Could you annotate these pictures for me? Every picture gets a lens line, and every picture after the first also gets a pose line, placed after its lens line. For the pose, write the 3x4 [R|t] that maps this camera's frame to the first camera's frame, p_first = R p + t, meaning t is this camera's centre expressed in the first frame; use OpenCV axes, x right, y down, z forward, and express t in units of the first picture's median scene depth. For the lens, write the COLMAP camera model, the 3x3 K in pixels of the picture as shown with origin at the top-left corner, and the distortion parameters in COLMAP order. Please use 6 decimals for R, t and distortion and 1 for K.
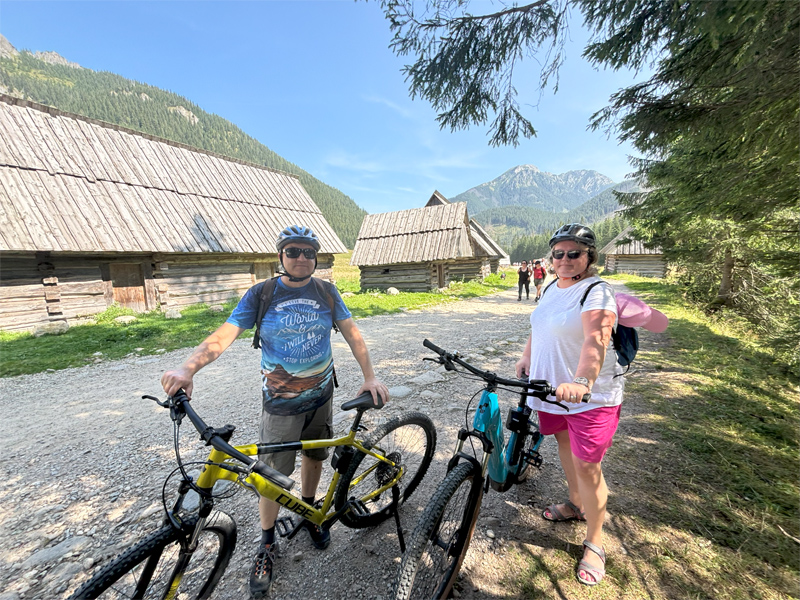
lens RADIAL K [[322.6, 0, 400.0], [0, 322.6, 300.0], [0, 0, 1]] dist [0.001560, -0.000133]
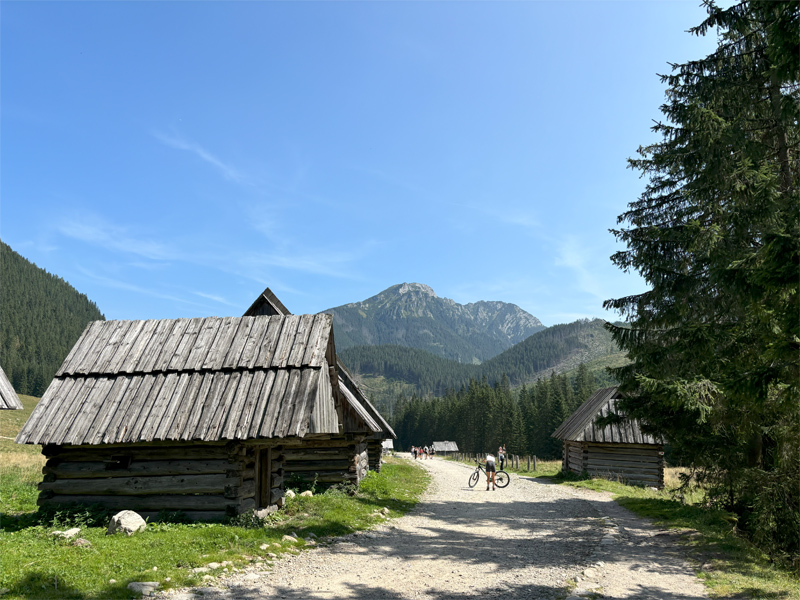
lens RADIAL K [[600.3, 0, 400.0], [0, 600.3, 300.0], [0, 0, 1]] dist [0.020190, -0.001872]
pose [[0.940649, 0.119769, 0.317546, 0.017478], [-0.005833, 0.941227, -0.337724, -0.028315], [-0.339332, 0.315827, 0.886063, 0.176268]]
